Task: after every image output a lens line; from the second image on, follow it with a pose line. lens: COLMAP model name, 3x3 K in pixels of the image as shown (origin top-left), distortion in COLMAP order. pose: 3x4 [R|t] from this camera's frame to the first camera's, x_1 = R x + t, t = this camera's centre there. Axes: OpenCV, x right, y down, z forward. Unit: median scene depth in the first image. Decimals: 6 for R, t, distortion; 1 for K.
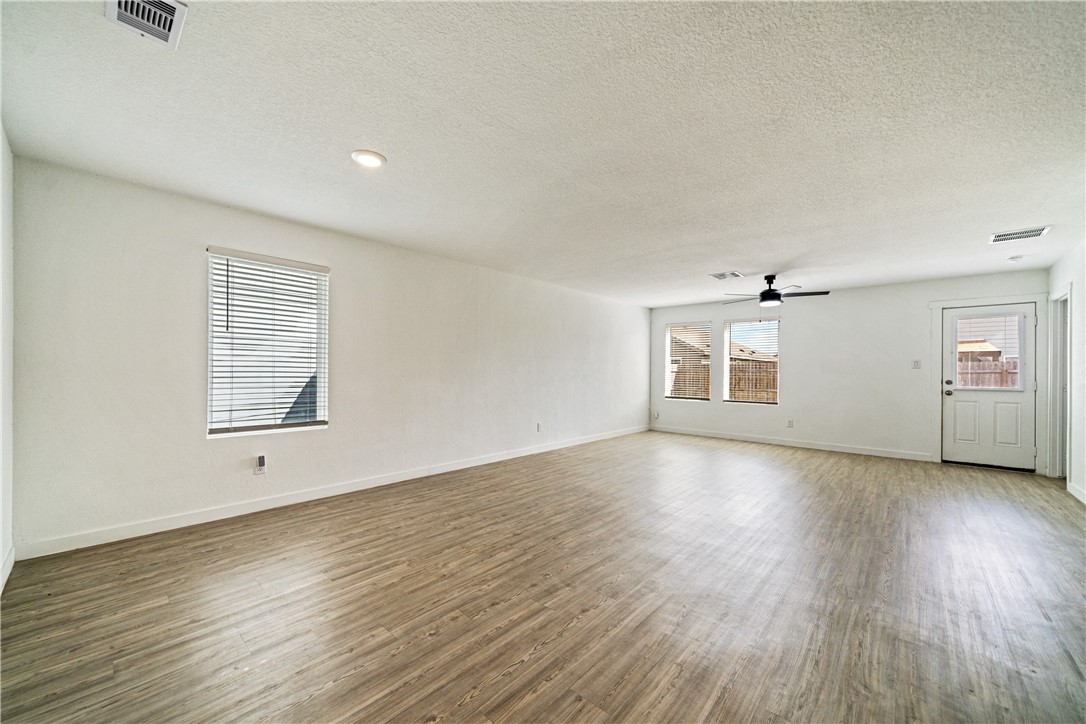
lens RADIAL K [[405.2, 0, 541.8], [0, 405.2, 373.4], [0, 0, 1]] dist [0.000053, -0.000001]
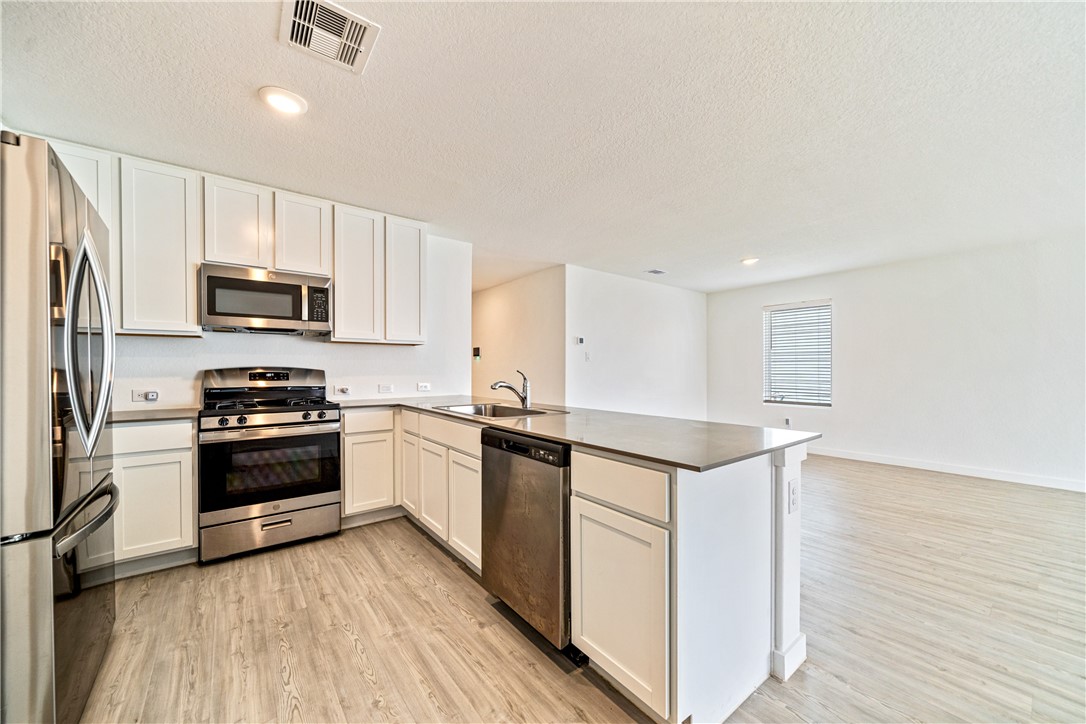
lens RADIAL K [[405.2, 0, 541.8], [0, 405.2, 373.4], [0, 0, 1]] dist [0.000053, -0.000001]
pose [[-0.185265, 0.001153, -0.982688, 1.250333], [-0.000009, 0.999999, 0.001175, 0.004344], [0.982689, 0.000226, -0.185265, 0.274138]]
